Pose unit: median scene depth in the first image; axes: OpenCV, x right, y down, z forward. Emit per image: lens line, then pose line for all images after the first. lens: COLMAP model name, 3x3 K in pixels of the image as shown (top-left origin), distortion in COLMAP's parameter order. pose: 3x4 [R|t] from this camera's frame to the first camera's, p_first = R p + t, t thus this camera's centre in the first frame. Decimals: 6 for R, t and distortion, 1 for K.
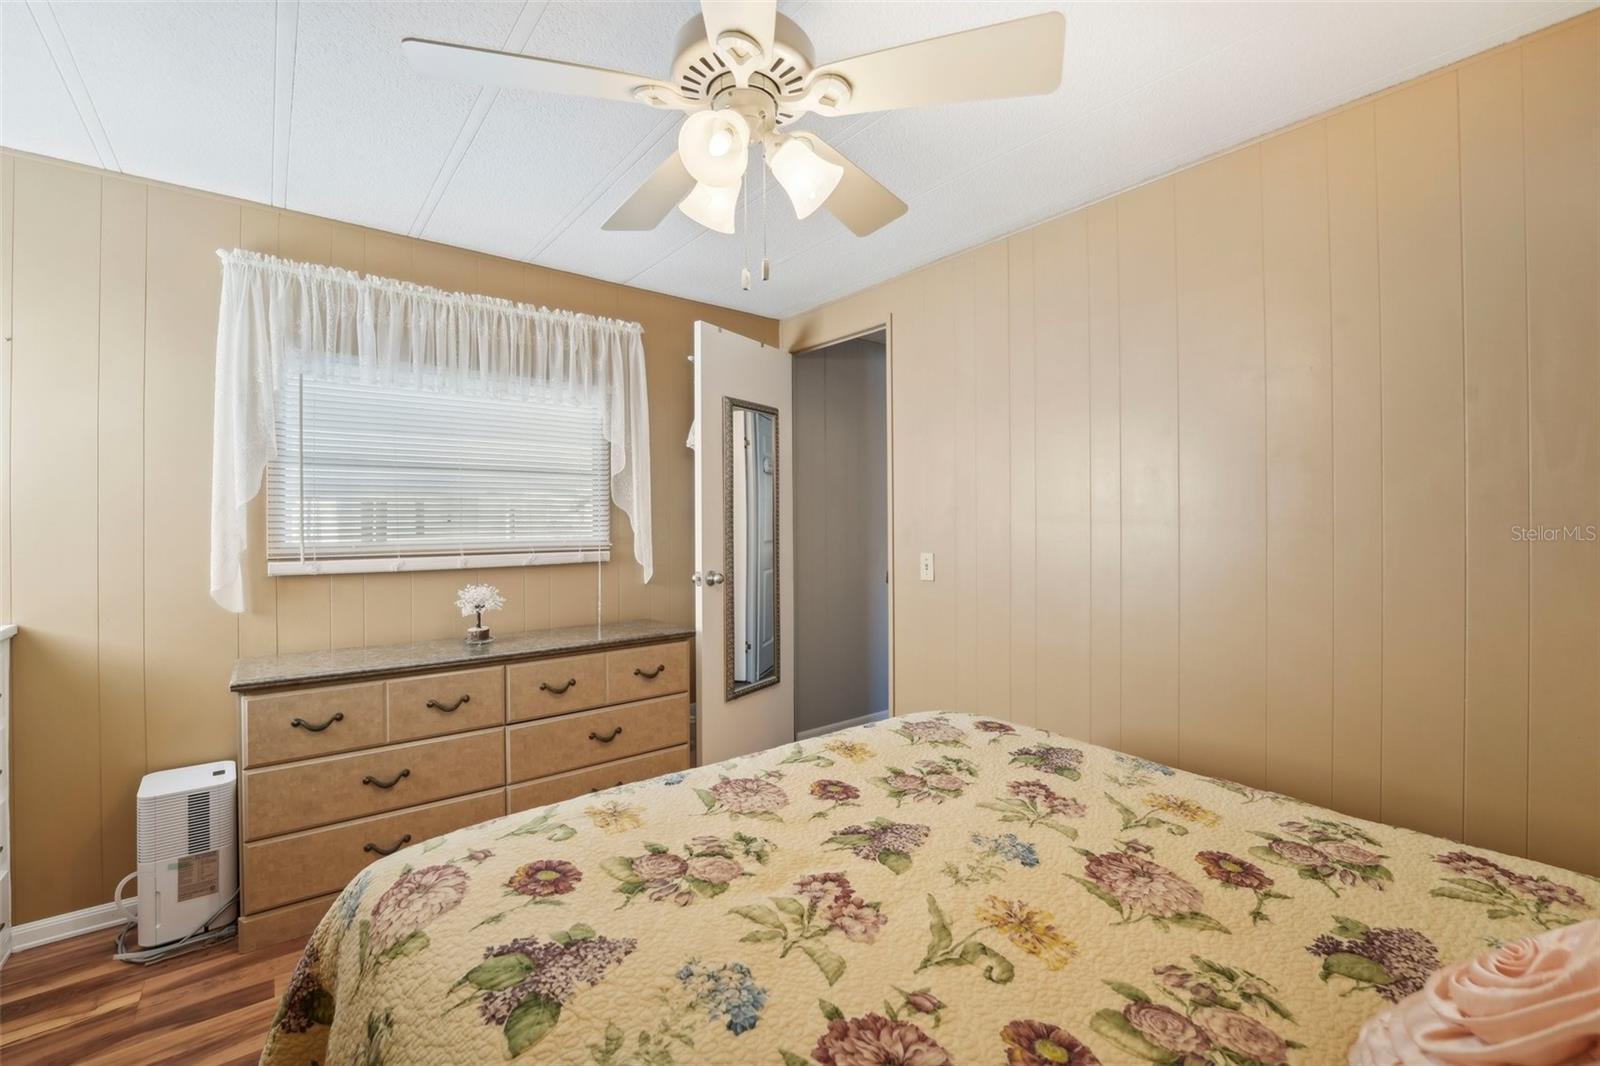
lens RADIAL K [[662.7, 0, 800.0], [0, 662.7, 533.0], [0, 0, 1]] dist [-0.024690, 0.000491]
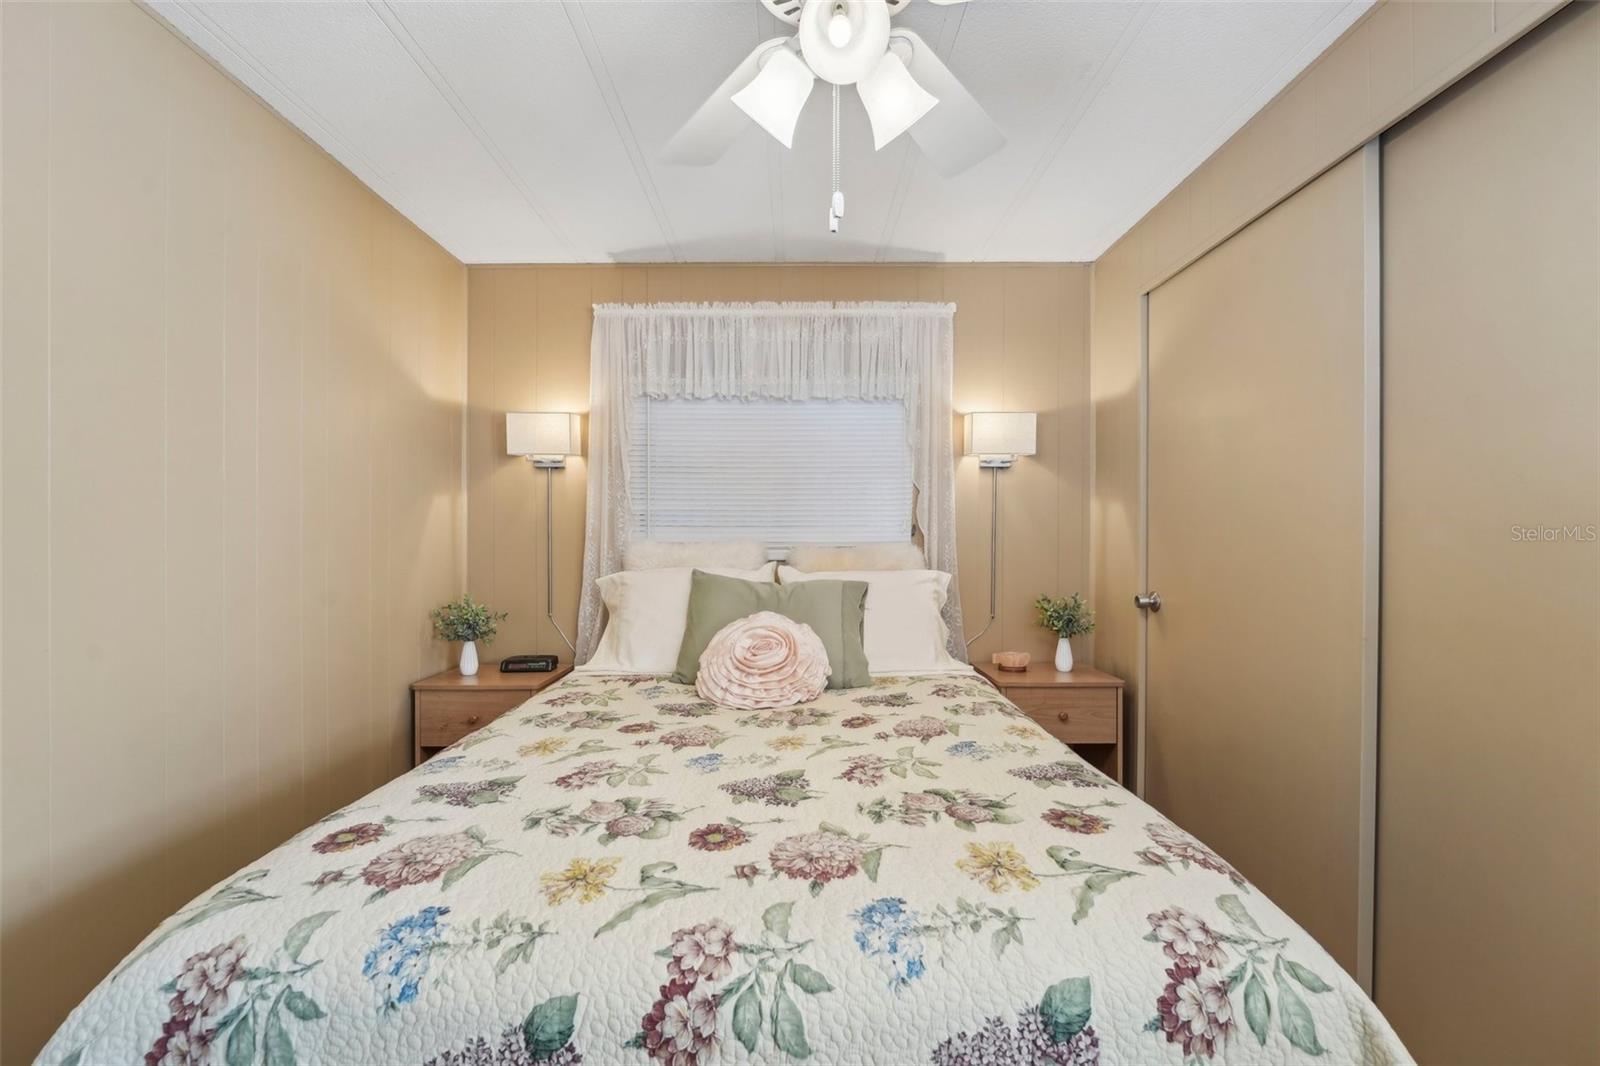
lens RADIAL K [[662.7, 0, 800.0], [0, 662.7, 533.0], [0, 0, 1]] dist [-0.024690, 0.000491]
pose [[-0.782202, 0.005137, 0.623004, -0.625136], [0.011978, 0.999905, 0.006793, 0.022319], [-0.622910, 0.012776, -0.782190, 1.864545]]
